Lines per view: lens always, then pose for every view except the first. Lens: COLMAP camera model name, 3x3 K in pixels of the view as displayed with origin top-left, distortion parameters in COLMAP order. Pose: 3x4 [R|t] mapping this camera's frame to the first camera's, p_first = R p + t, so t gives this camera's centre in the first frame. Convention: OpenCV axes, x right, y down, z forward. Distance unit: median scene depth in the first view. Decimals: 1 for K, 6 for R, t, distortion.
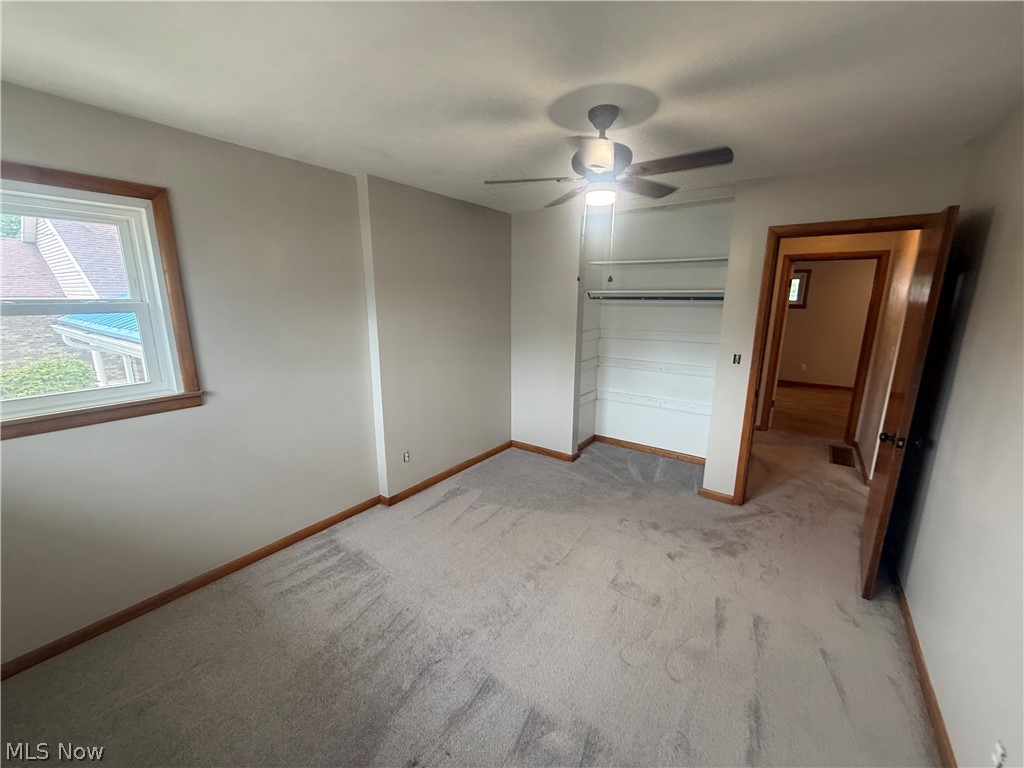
lens RADIAL K [[408.3, 0, 513.2], [0, 408.3, 386.4], [0, 0, 1]] dist [0.001431, -0.000438]
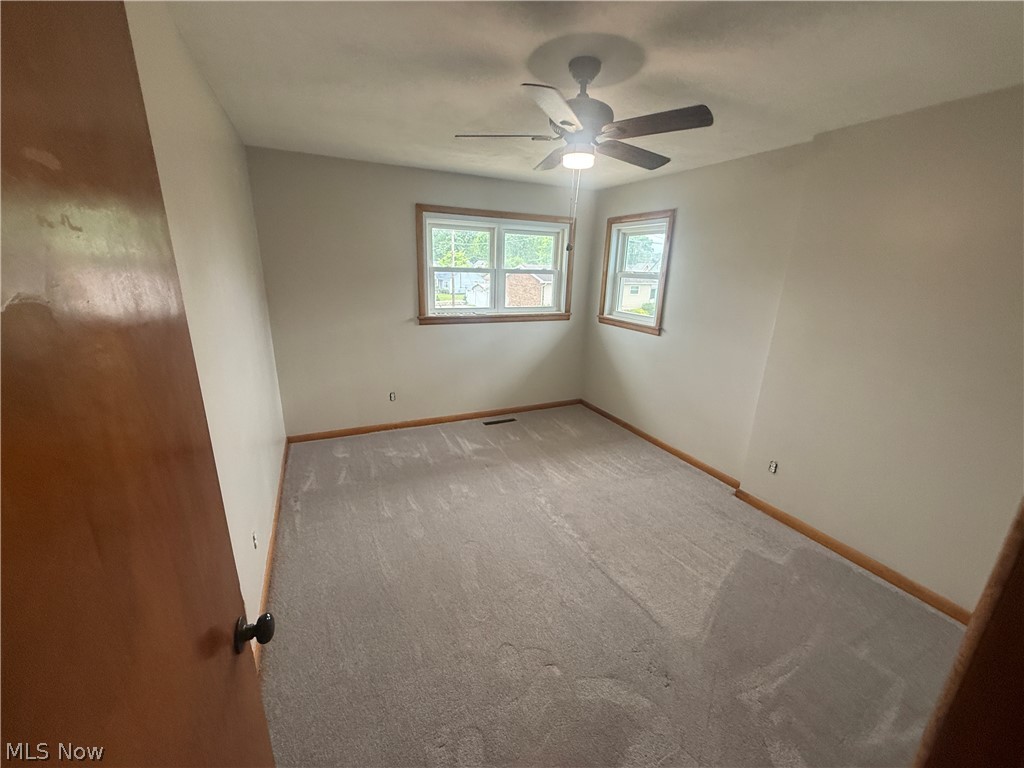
lens RADIAL K [[408.3, 0, 512.3], [0, 408.3, 381.7], [0, 0, 1]] dist [0.001431, -0.000438]
pose [[-0.478197, 0.230654, -0.847423, 0.711104], [-0.217371, 0.903793, 0.368658, -0.192924], [0.850927, 0.360497, -0.382054, 0.837947]]
